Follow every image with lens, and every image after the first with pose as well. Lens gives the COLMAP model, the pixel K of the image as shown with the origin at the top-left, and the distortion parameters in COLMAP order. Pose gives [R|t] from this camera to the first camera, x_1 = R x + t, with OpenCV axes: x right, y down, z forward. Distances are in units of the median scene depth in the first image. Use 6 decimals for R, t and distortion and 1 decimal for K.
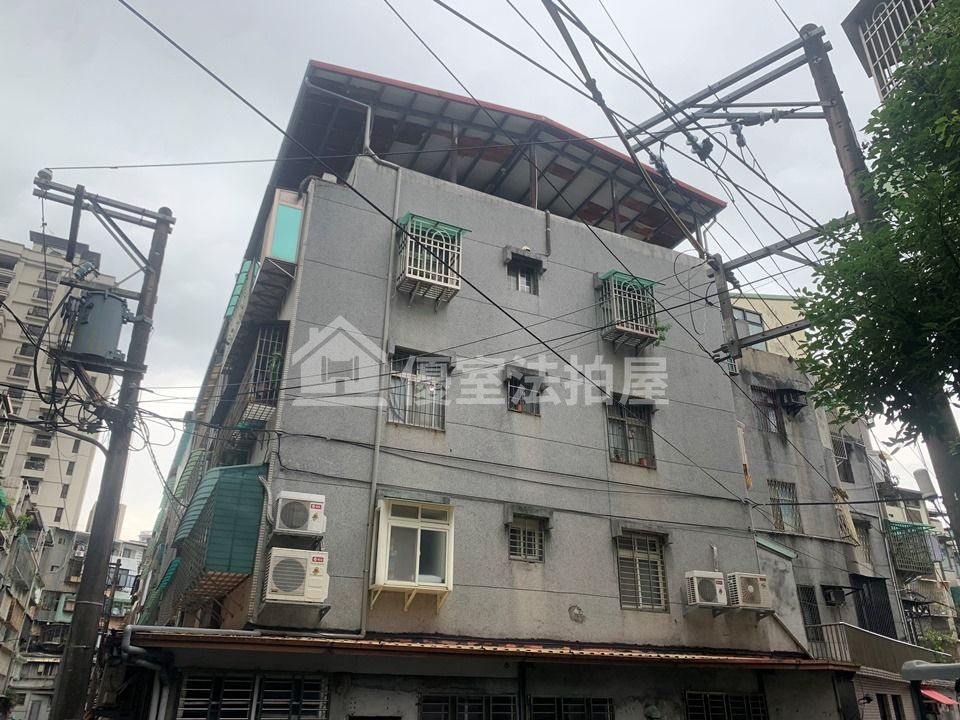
lens RADIAL K [[718.9, 0, 480.0], [0, 718.9, 360.0], [0, 0, 1]] dist [-0.000527, -0.010983]
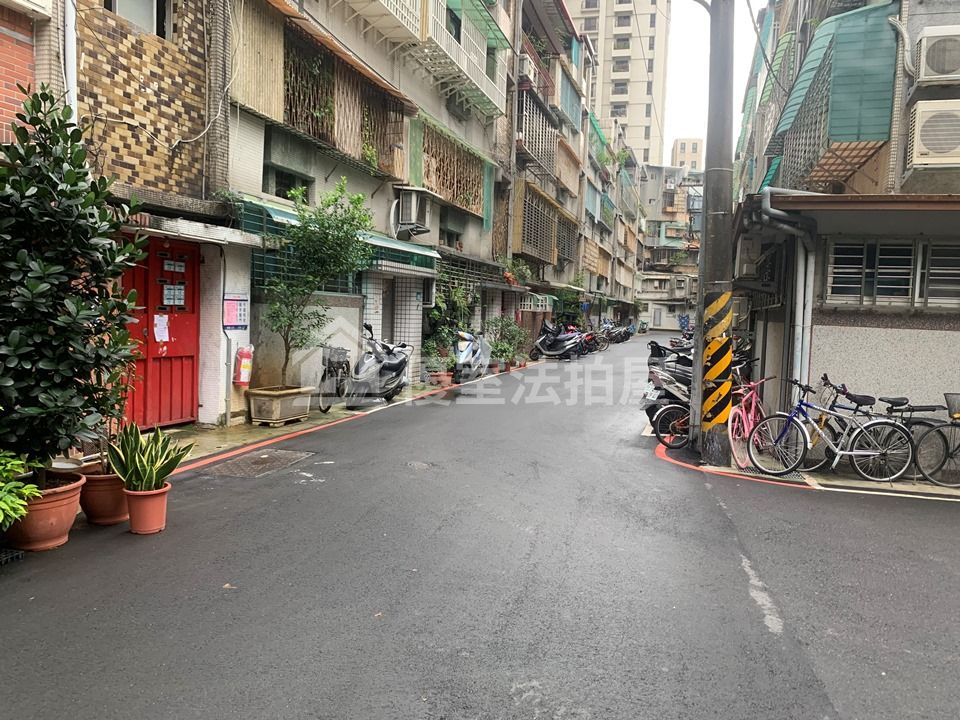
lens RADIAL K [[718.9, 0, 480.0], [0, 718.9, 360.0], [0, 0, 1]] dist [-0.000527, -0.010983]
pose [[0.733875, 0.072061, -0.675451, -0.084420], [0.261538, 0.887726, 0.378867, 0.084077], [0.626917, -0.454697, 0.632634, 0.065046]]
